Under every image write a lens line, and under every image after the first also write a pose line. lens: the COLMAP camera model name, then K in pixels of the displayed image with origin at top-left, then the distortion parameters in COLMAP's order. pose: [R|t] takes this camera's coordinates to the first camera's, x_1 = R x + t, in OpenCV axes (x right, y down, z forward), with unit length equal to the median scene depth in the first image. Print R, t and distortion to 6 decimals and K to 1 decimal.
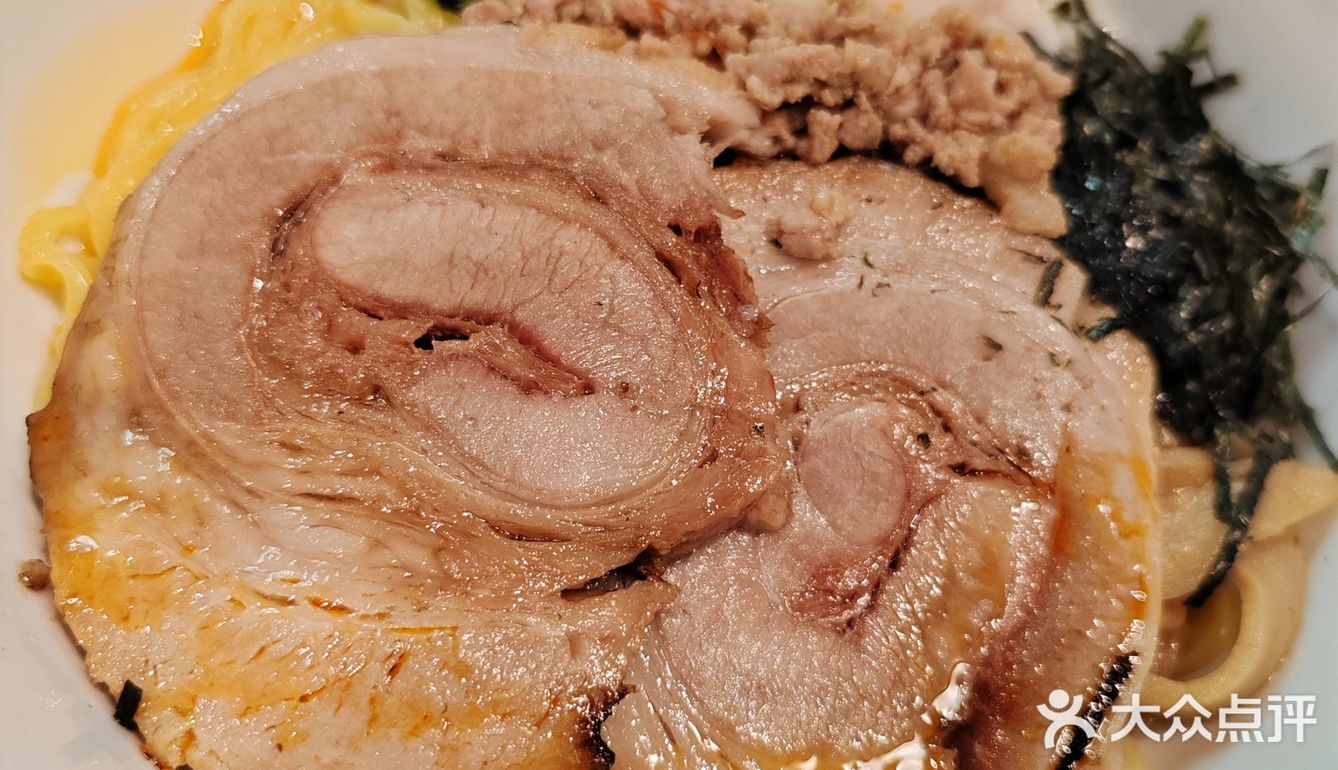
lens RADIAL K [[1405.1, 0, 669.3], [0, 1405.1, 456.7], [0, 0, 1]] dist [0.087935, -0.767199]
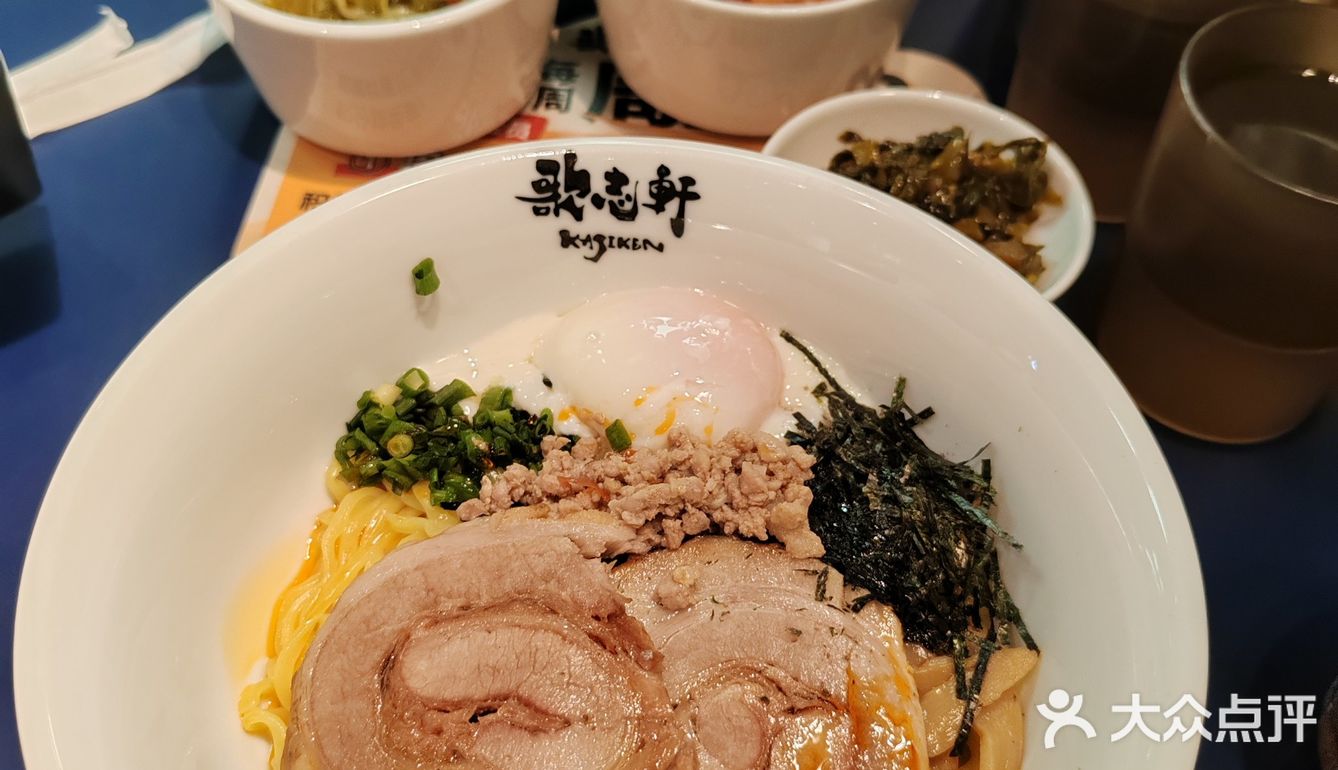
lens RADIAL K [[1405.1, 0, 669.3], [0, 1405.1, 456.7], [0, 0, 1]] dist [0.087935, -0.767199]
pose [[0.962383, -0.261046, -0.075327, 0.269498], [0.249557, 0.958929, -0.134821, -0.092447], [0.107428, 0.110951, 0.988003, -0.731179]]
